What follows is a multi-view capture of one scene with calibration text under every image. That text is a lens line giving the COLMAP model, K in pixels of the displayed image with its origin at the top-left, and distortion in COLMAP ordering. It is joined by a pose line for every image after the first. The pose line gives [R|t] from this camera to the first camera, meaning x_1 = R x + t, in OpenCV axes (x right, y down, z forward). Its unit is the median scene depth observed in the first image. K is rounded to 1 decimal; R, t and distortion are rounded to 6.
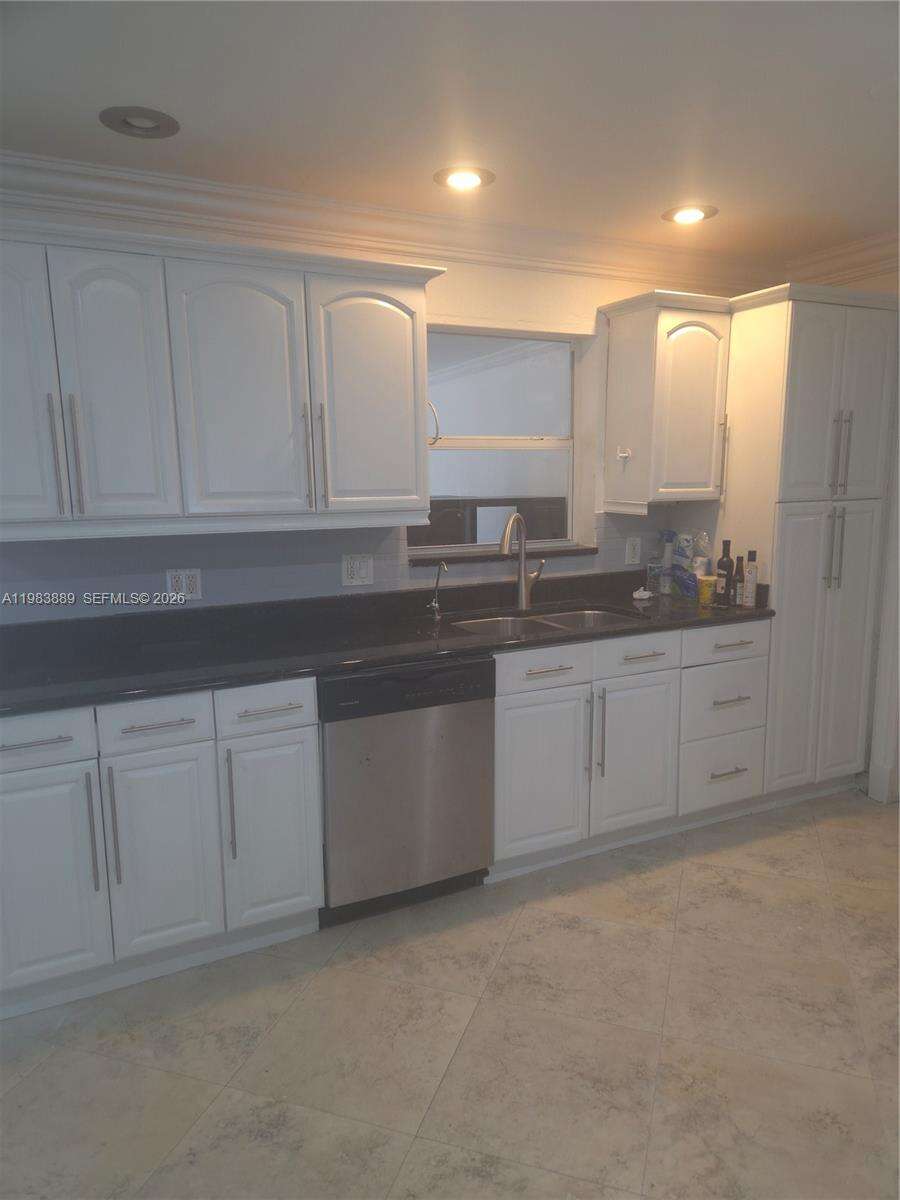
lens RADIAL K [[799.9, 0, 455.1], [0, 799.9, 610.1], [0, 0, 1]] dist [0.077684, -0.069117]
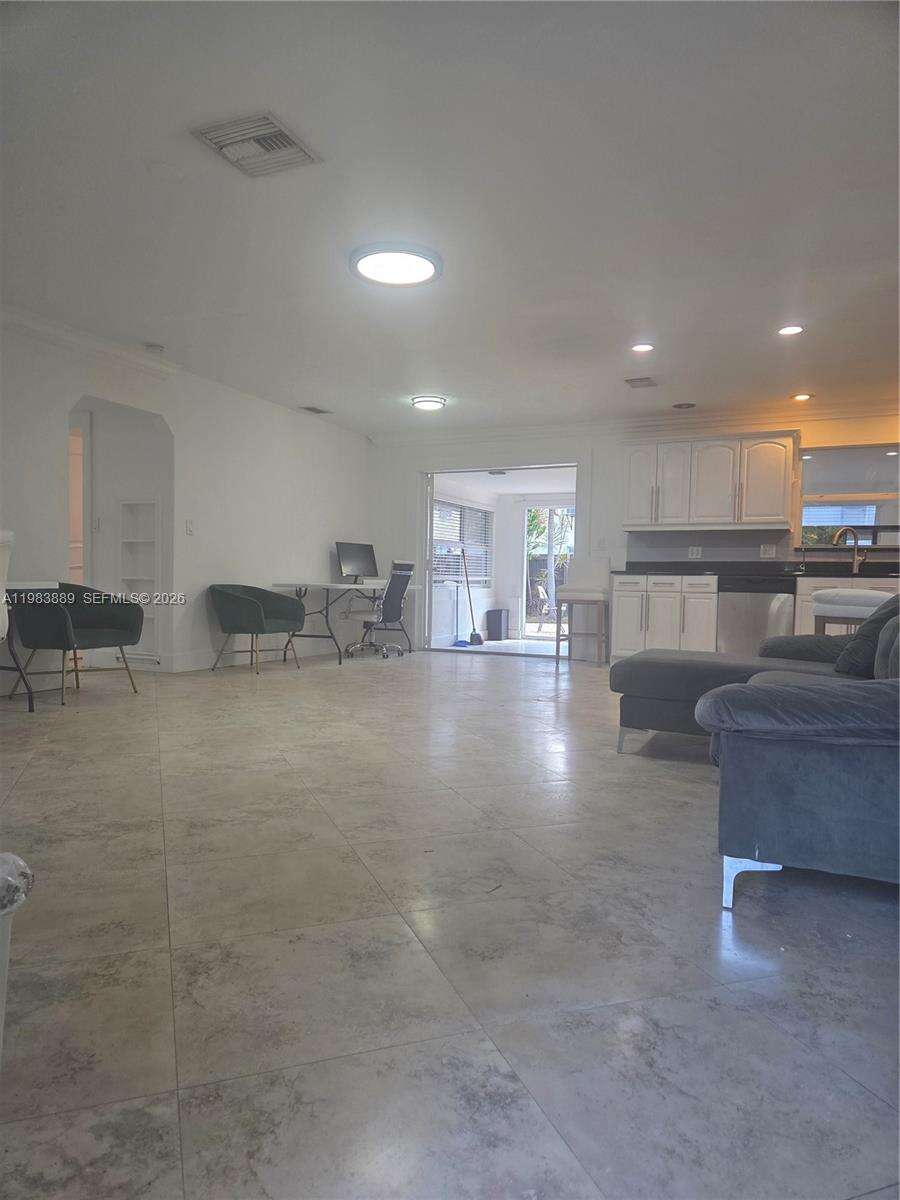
lens RADIAL K [[799.9, 0, 455.1], [0, 799.9, 610.1], [0, 0, 1]] dist [0.077684, -0.069117]
pose [[0.626044, 0.047947, -0.778312, 1.135317], [-0.160000, 0.984770, -0.068032, 0.420138], [0.763196, 0.167120, 0.624181, -1.139578]]
